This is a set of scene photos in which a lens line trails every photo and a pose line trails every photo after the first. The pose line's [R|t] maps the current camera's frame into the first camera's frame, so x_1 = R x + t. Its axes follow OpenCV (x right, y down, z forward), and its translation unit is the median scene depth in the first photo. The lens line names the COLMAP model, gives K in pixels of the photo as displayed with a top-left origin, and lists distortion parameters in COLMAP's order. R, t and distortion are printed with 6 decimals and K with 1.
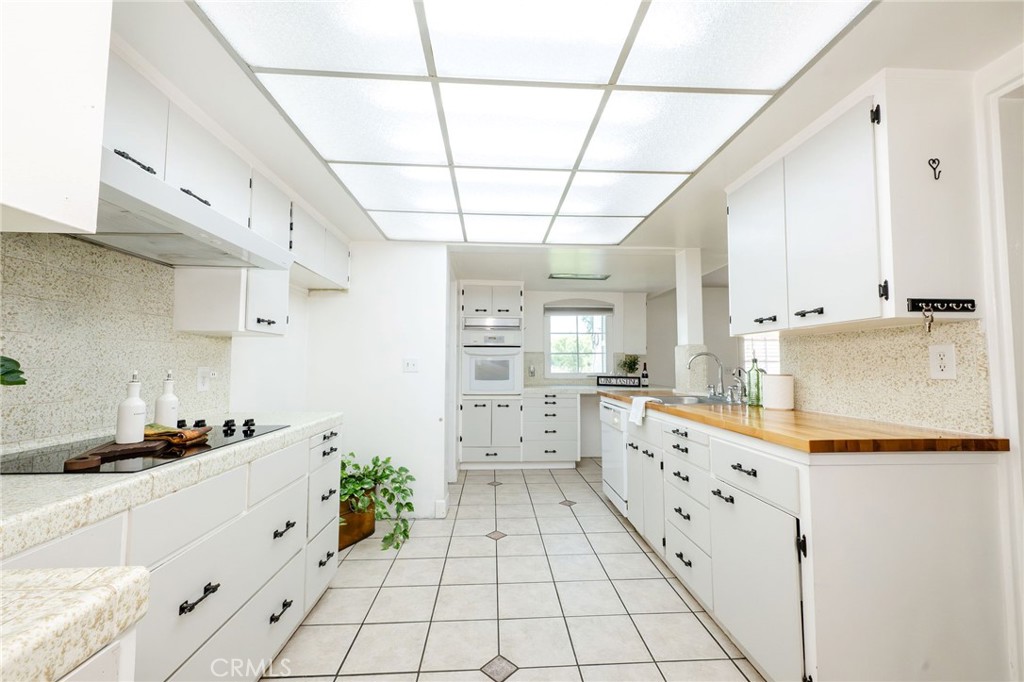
lens RADIAL K [[405.8, 0, 514.0], [0, 405.8, 341.0], [0, 0, 1]] dist [-0.002134, 0.000081]
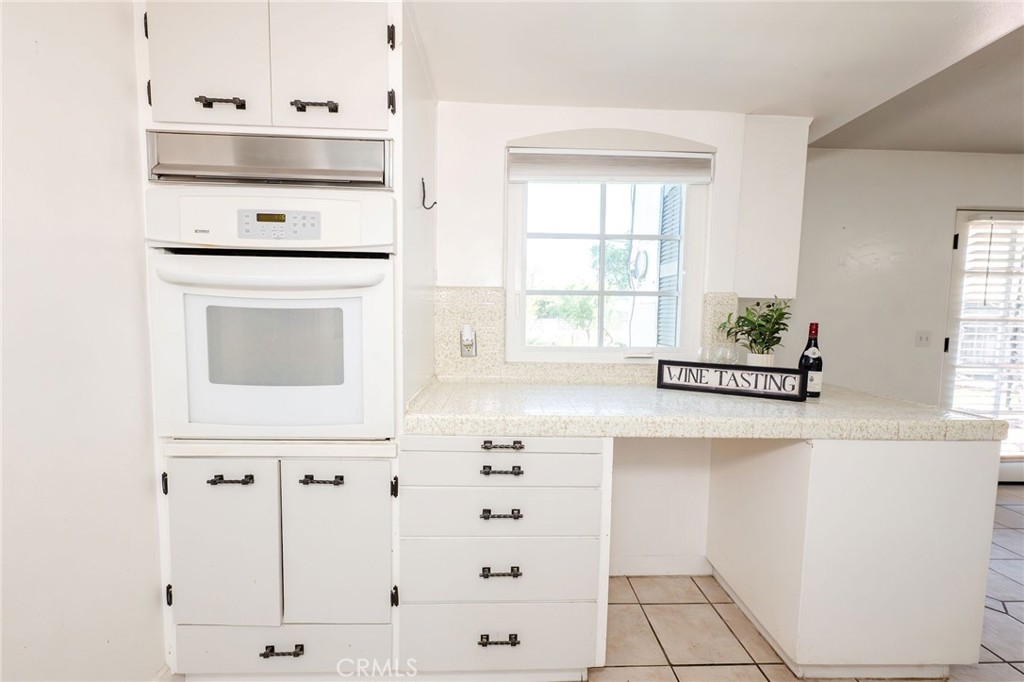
lens RADIAL K [[405.8, 0, 514.0], [0, 405.8, 341.0], [0, 0, 1]] dist [-0.002134, 0.000081]
pose [[0.999695, 0.014977, -0.019646, 0.092901], [-0.012492, 0.992570, 0.121030, 0.032085], [0.021312, -0.120747, 0.992454, 0.682474]]
